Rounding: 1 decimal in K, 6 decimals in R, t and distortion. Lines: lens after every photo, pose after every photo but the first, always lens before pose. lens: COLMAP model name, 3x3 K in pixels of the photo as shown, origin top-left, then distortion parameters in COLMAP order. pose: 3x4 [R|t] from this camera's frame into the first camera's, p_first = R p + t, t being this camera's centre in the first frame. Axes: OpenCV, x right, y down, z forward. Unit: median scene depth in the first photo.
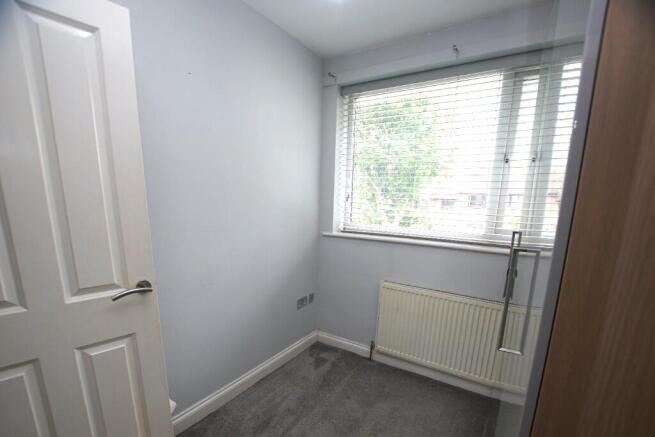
lens RADIAL K [[299.9, 0, 327.5], [0, 299.9, 218.5], [0, 0, 1]] dist [0.001180, 0.000052]
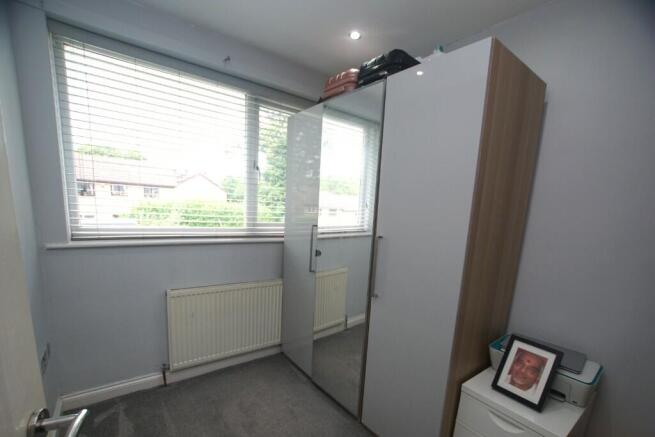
lens RADIAL K [[296.0, 0, 327.5], [0, 296.0, 218.5], [0, 0, 1]] dist [-0.003146, -0.000226]
pose [[0.380954, -0.044987, 0.923499, -0.430291], [0.017416, 0.998988, 0.041480, -0.028417], [-0.924430, 0.000282, 0.381352, 0.252917]]
